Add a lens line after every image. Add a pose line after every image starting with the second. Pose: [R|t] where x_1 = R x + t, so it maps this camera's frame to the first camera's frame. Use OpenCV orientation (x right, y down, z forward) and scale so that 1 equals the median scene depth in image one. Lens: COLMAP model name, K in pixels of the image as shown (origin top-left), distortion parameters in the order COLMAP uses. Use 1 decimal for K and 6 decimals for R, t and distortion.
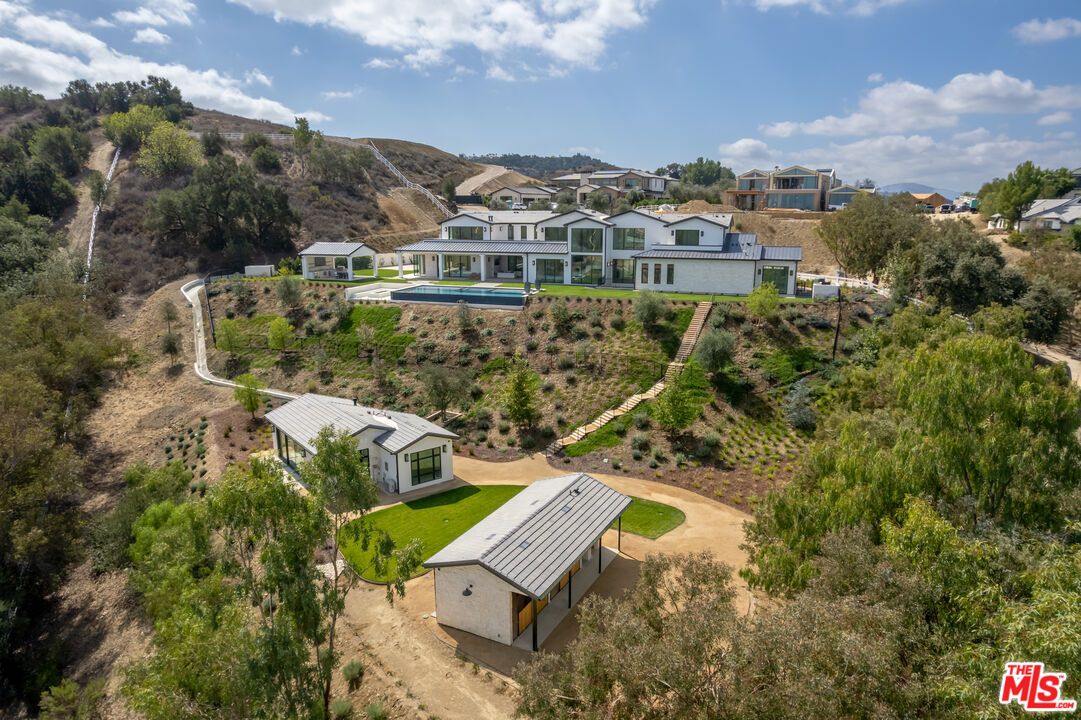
lens RADIAL K [[682.2, 0, 540.5], [0, 682.2, 360.0], [0, 0, 1]] dist [-0.055742, 0.048949]
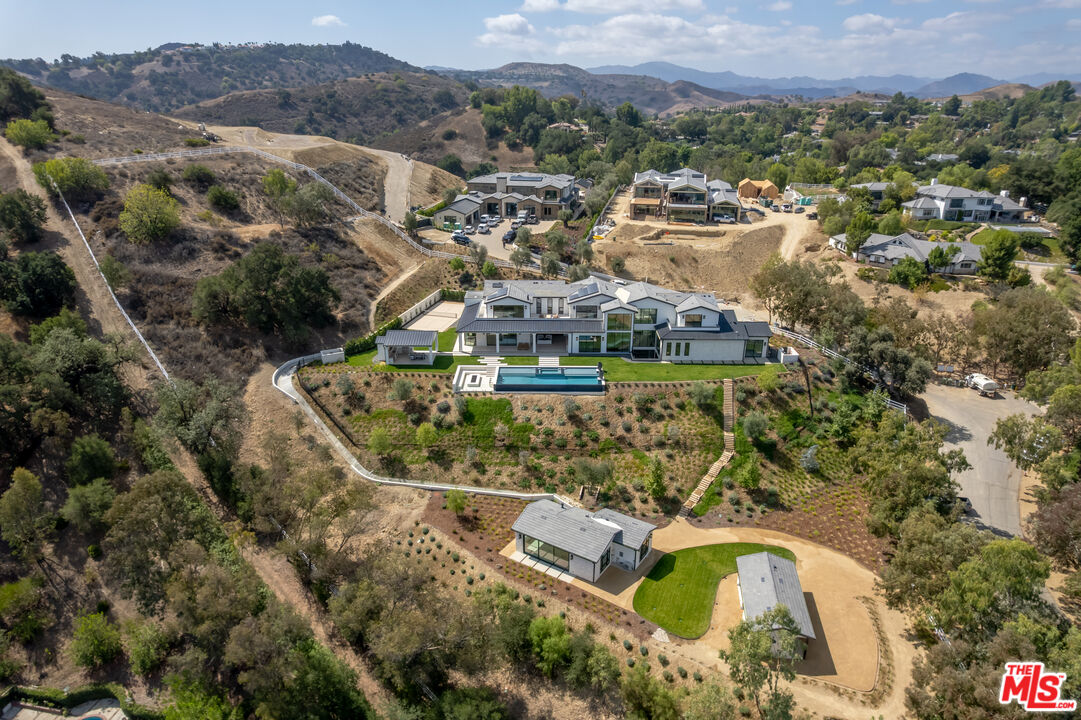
lens RADIAL K [[682.2, 0, 540.5], [0, 682.2, 360.0], [0, 0, 1]] dist [-0.055742, 0.048949]
pose [[0.948027, -0.116837, 0.295964, -0.609719], [0.068651, 0.983344, 0.168290, -0.425453], [-0.310697, -0.139225, 0.940257, -0.284141]]
